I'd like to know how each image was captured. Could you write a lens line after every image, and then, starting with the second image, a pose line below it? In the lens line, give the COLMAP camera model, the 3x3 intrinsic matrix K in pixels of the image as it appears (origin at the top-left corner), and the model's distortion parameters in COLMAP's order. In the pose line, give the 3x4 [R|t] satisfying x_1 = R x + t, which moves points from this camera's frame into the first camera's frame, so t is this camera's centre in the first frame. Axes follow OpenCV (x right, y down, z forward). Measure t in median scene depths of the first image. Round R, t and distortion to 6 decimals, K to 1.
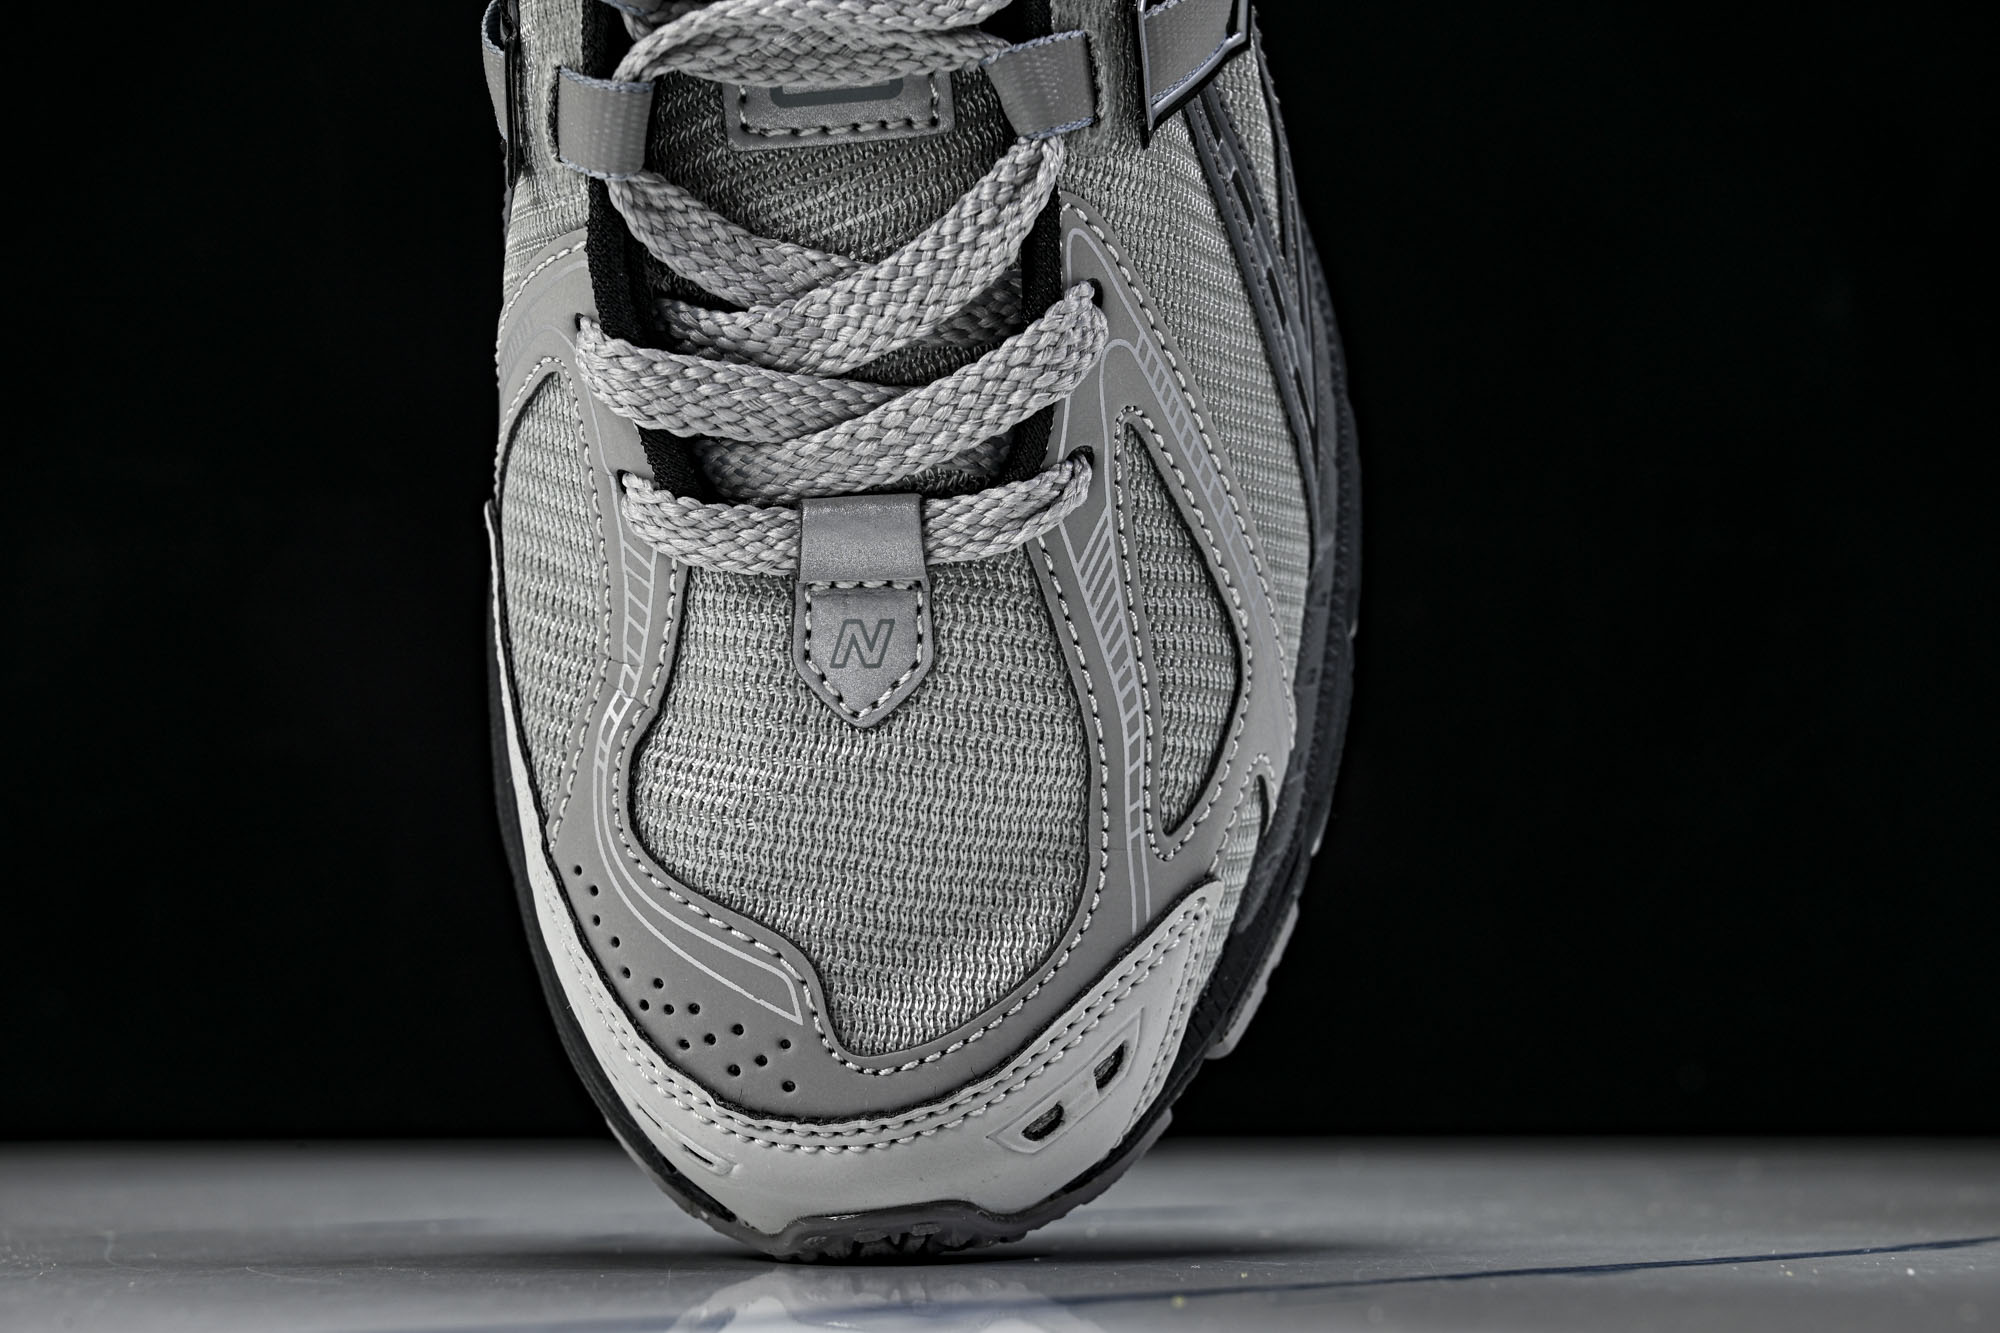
lens RADIAL K [[3630.7, 0, 999.0], [0, 3630.7, 493.1], [0, 0, 1]] dist [-0.164171, 0.023718]
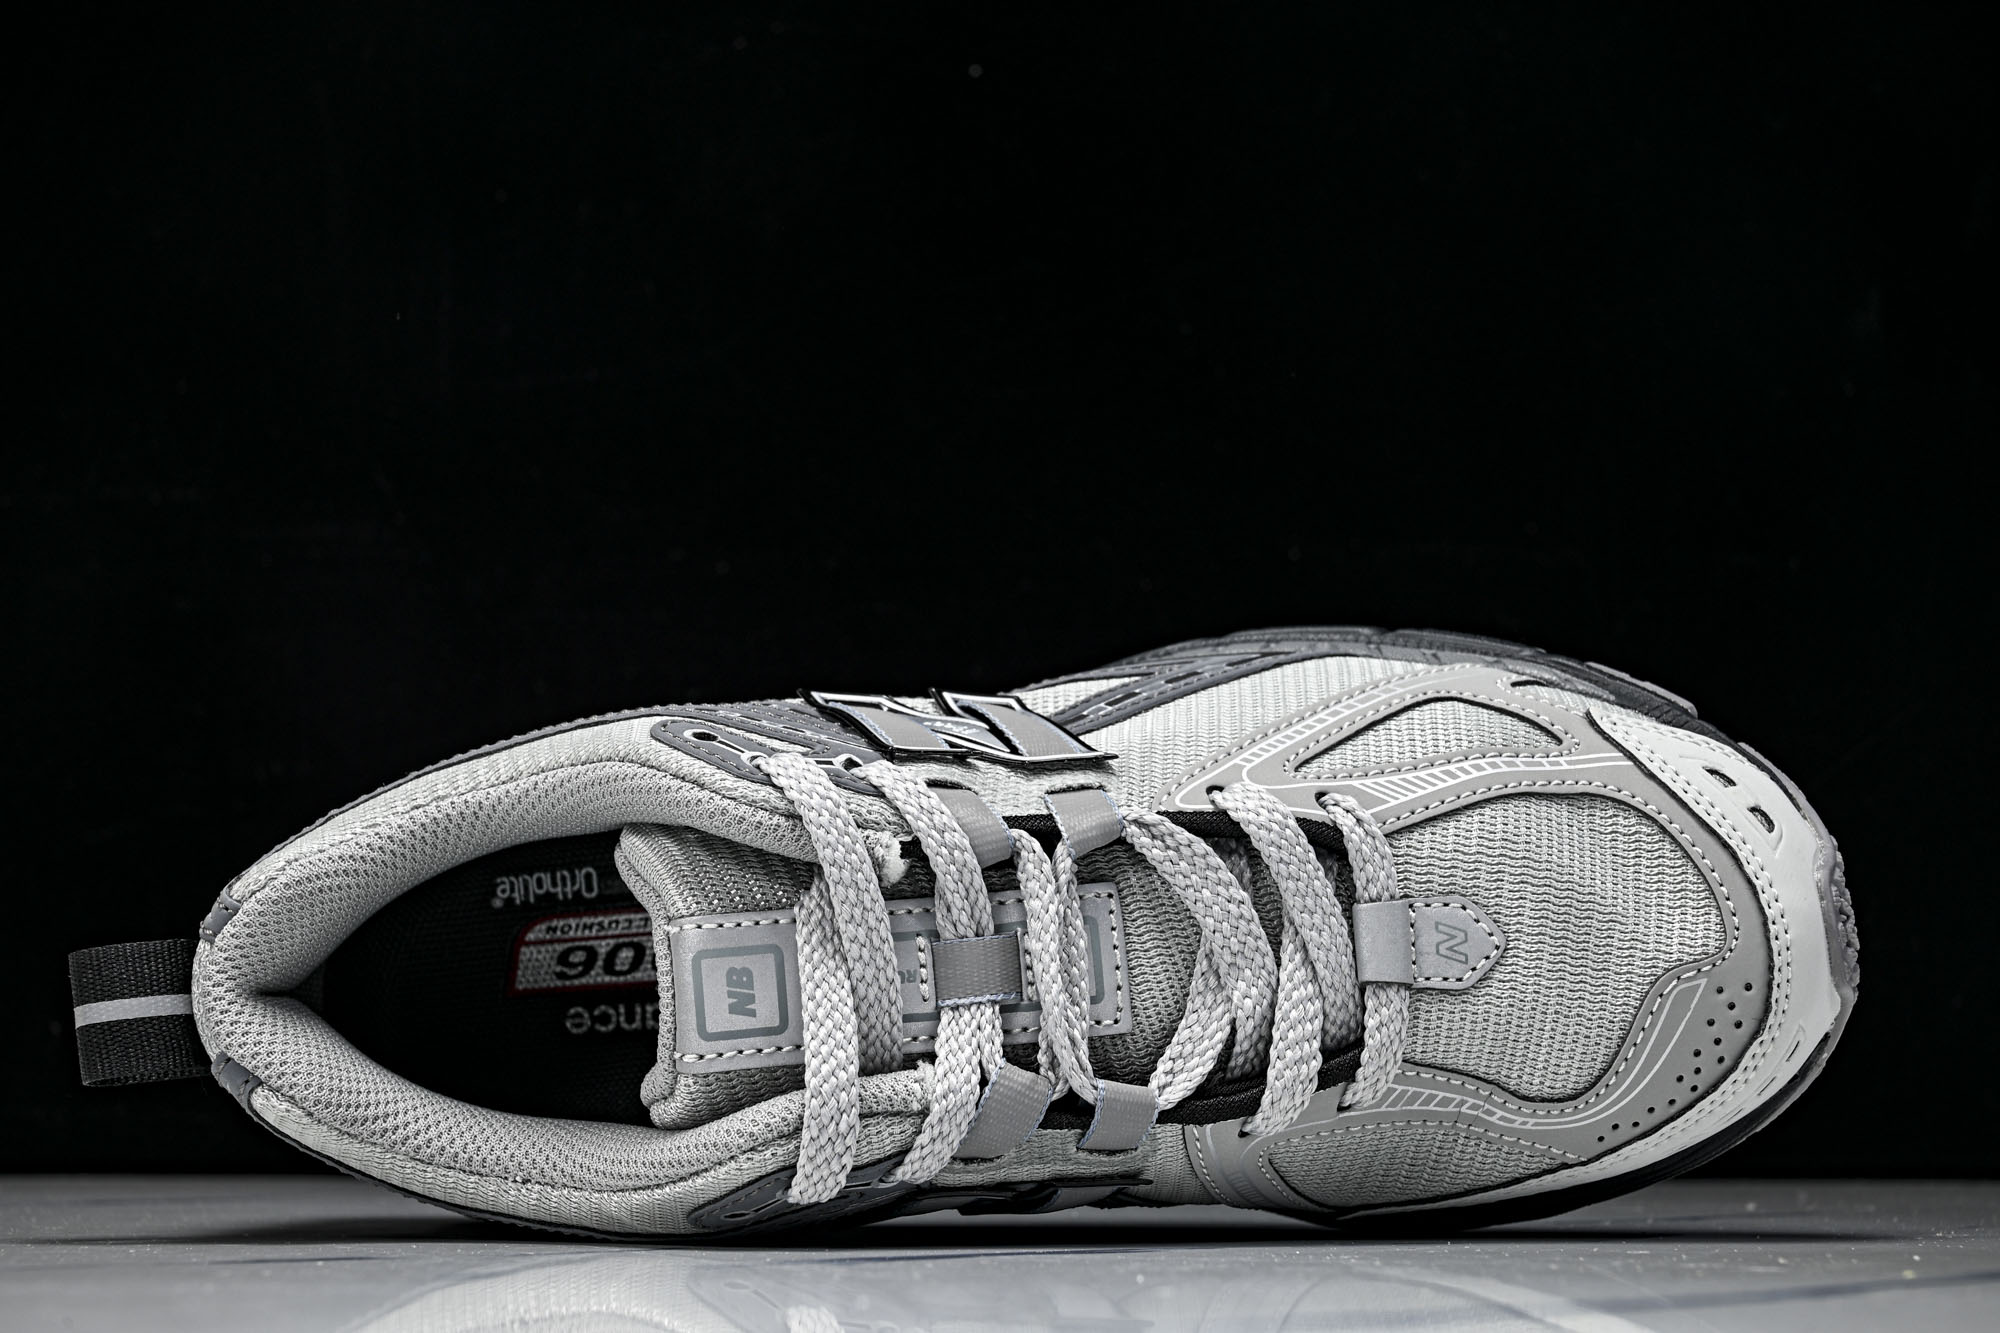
lens RADIAL K [[3608.0, 0, 1000.0], [0, 3608.0, 666.5], [0, 0, 1]] dist [-0.011448, 0.041310]
pose [[-0.011992, -0.994226, 0.106633, -0.080926], [0.999500, -0.008799, 0.030369, -0.189606], [-0.029255, 0.106944, 0.993835, -0.492571]]
